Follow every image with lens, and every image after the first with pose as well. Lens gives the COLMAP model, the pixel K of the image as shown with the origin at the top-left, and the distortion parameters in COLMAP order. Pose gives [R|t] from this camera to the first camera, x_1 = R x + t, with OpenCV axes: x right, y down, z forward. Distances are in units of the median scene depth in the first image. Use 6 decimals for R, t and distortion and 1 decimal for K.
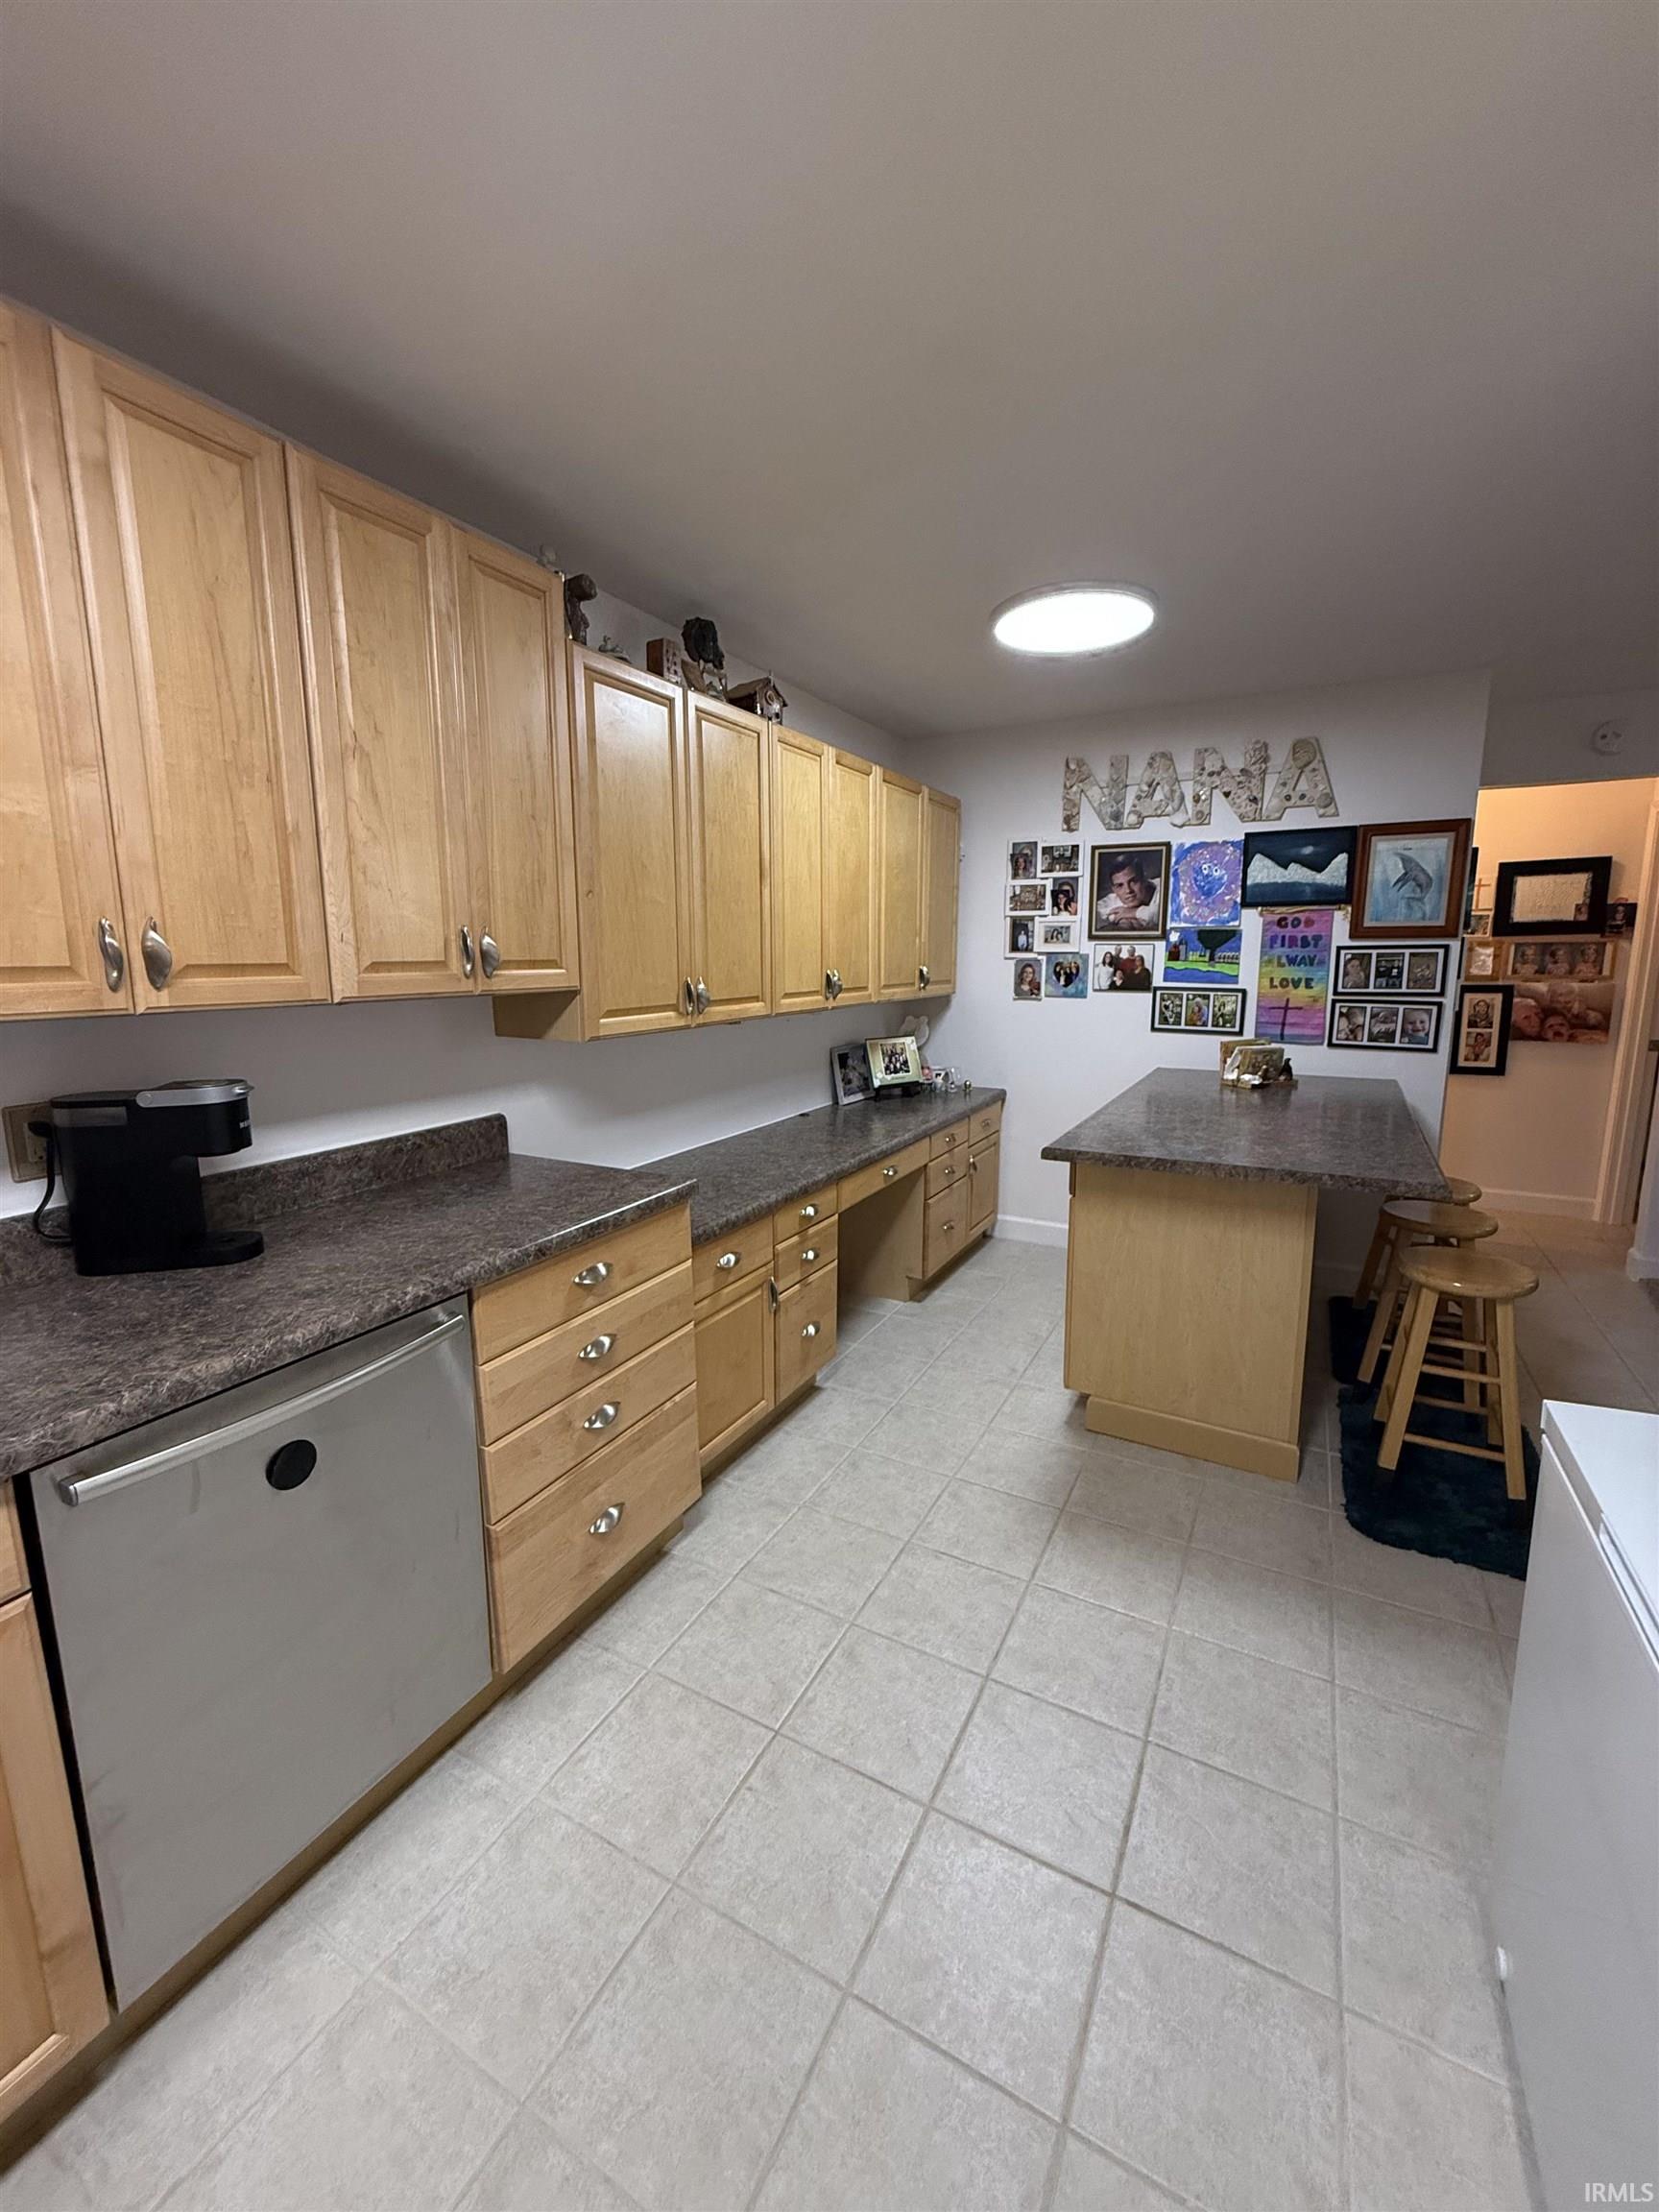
lens RADIAL K [[884.2, 0, 826.5], [0, 884.2, 1096.6], [0, 0, 1]] dist [-0.000064, 0.000044]
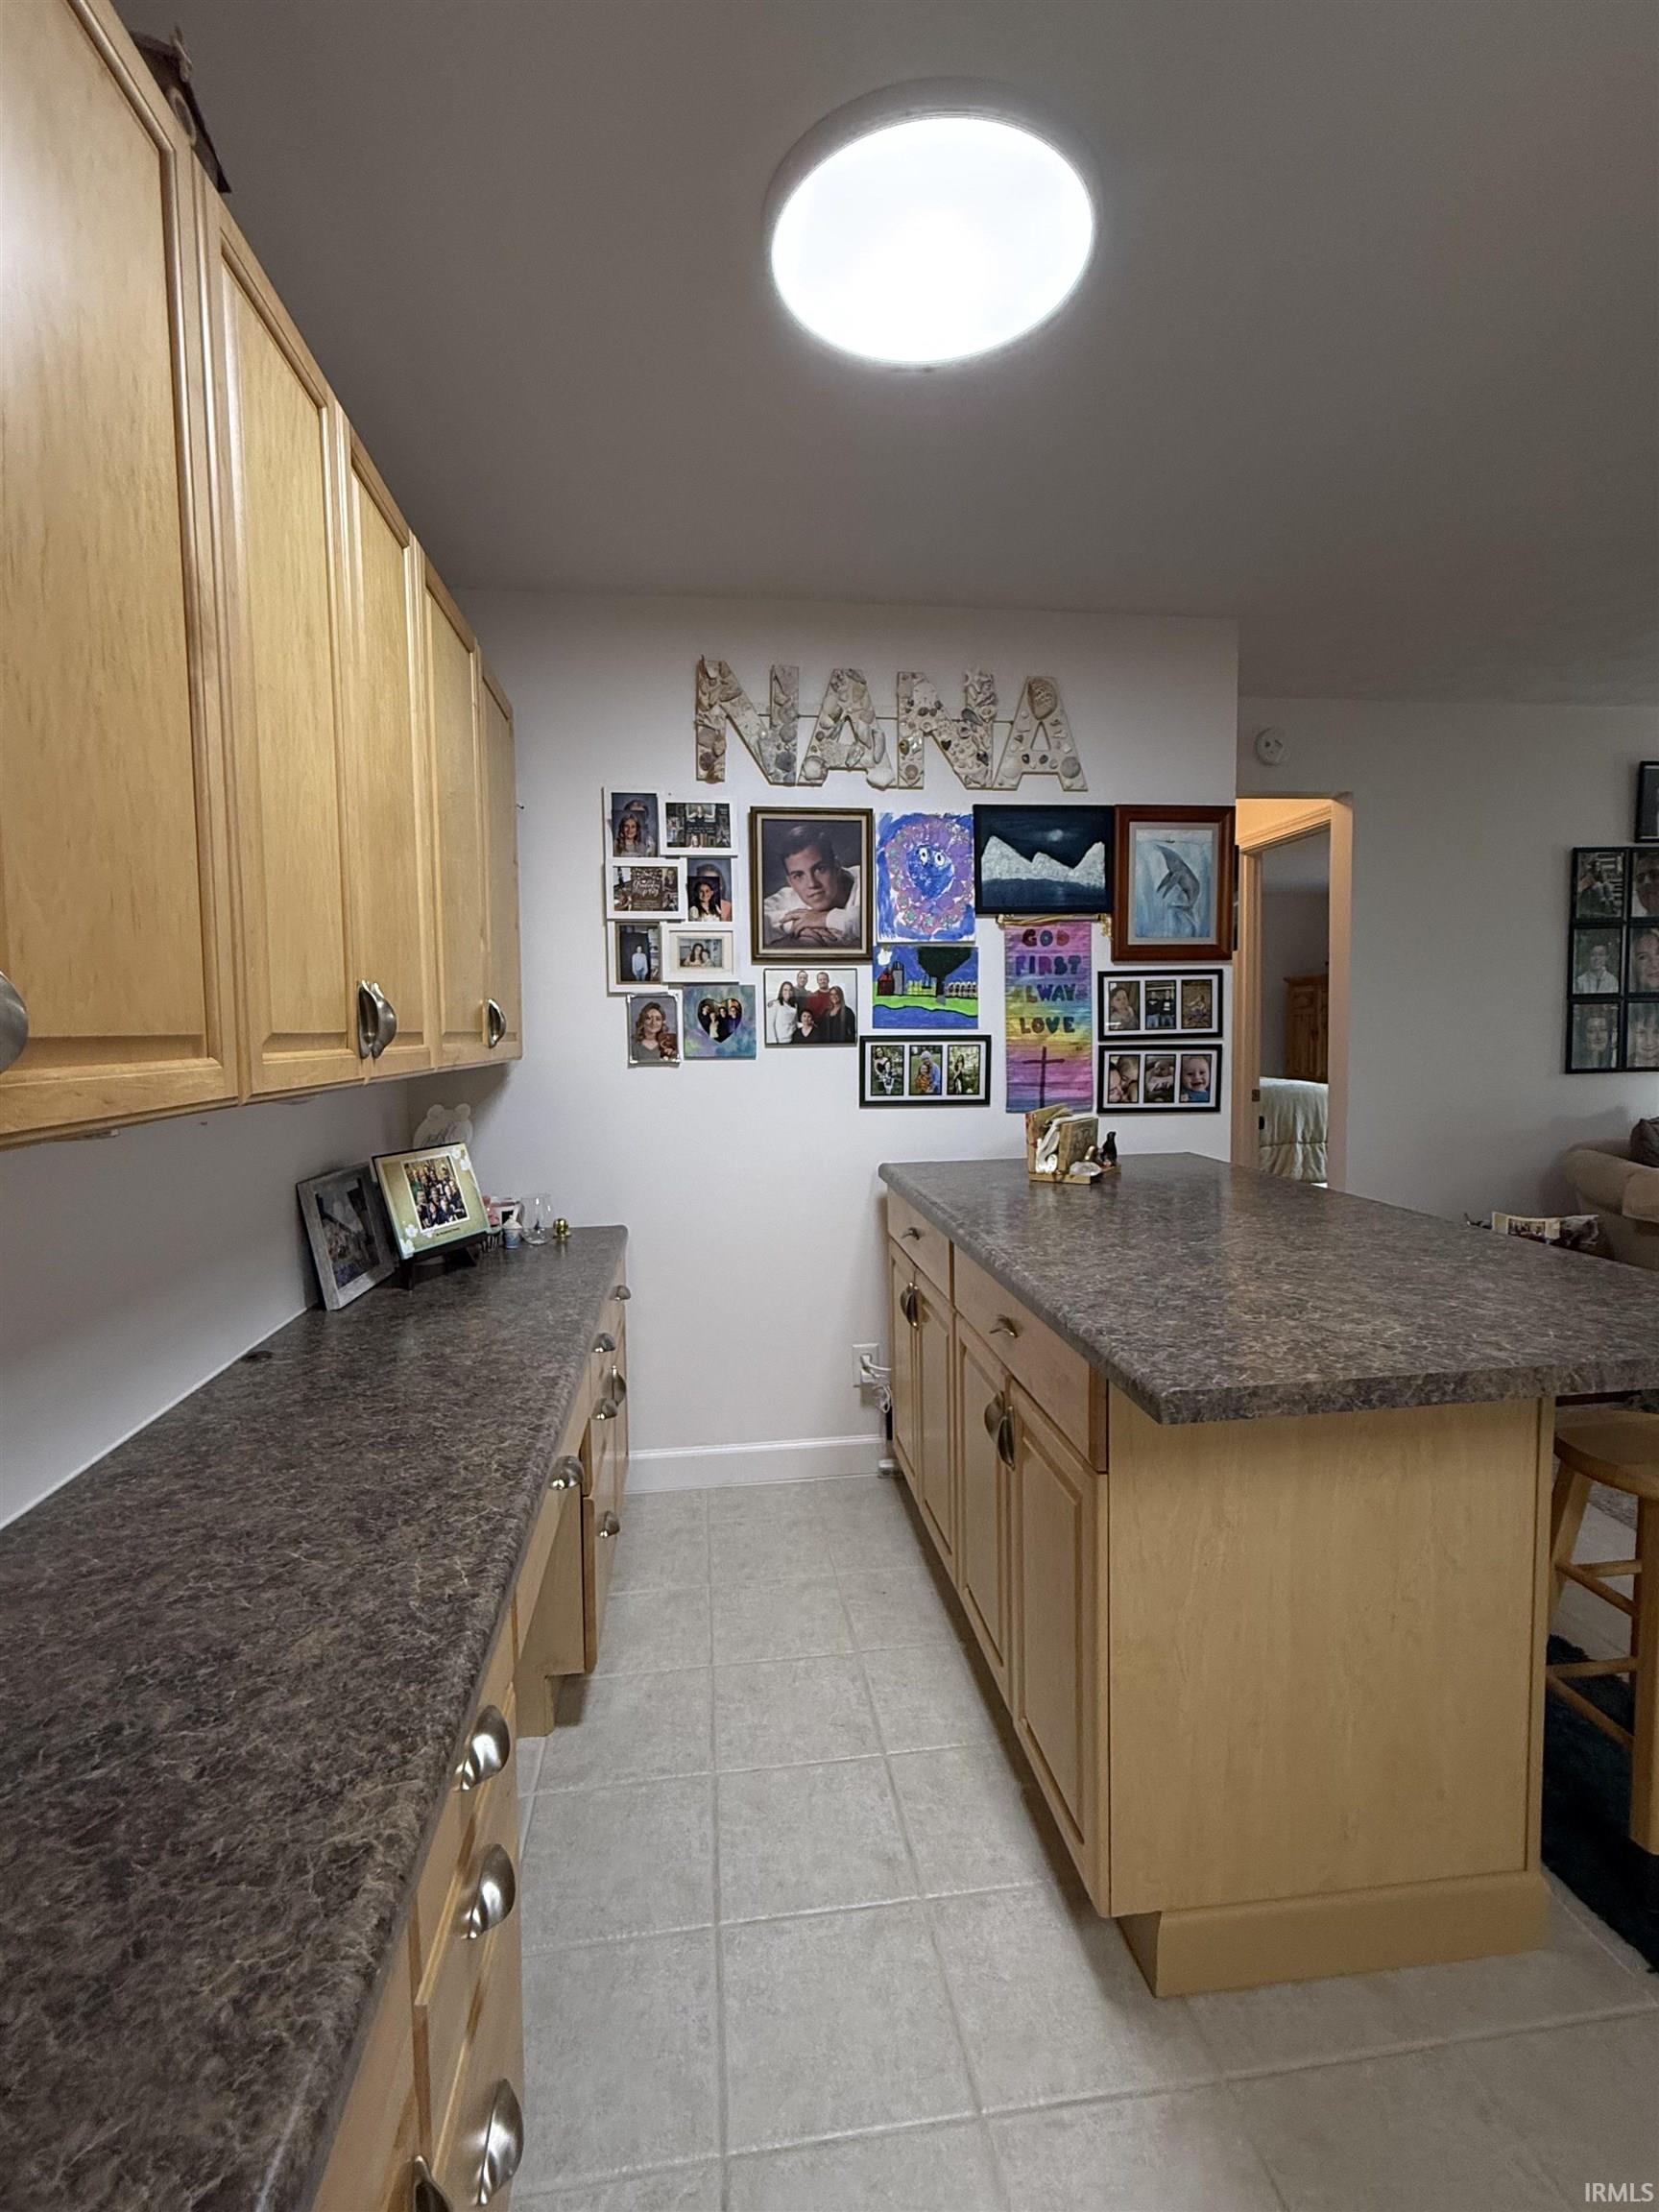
lens RADIAL K [[1025.6, 0, 834.7], [0, 1025.6, 1102.5], [0, 0, 1]] dist [0.002728, 0.000491]
pose [[0.805875, -0.050389, 0.589938, -0.080985], [0.107950, 0.992176, -0.062718, -0.035220], [-0.582162, 0.114226, 0.805009, 0.448435]]
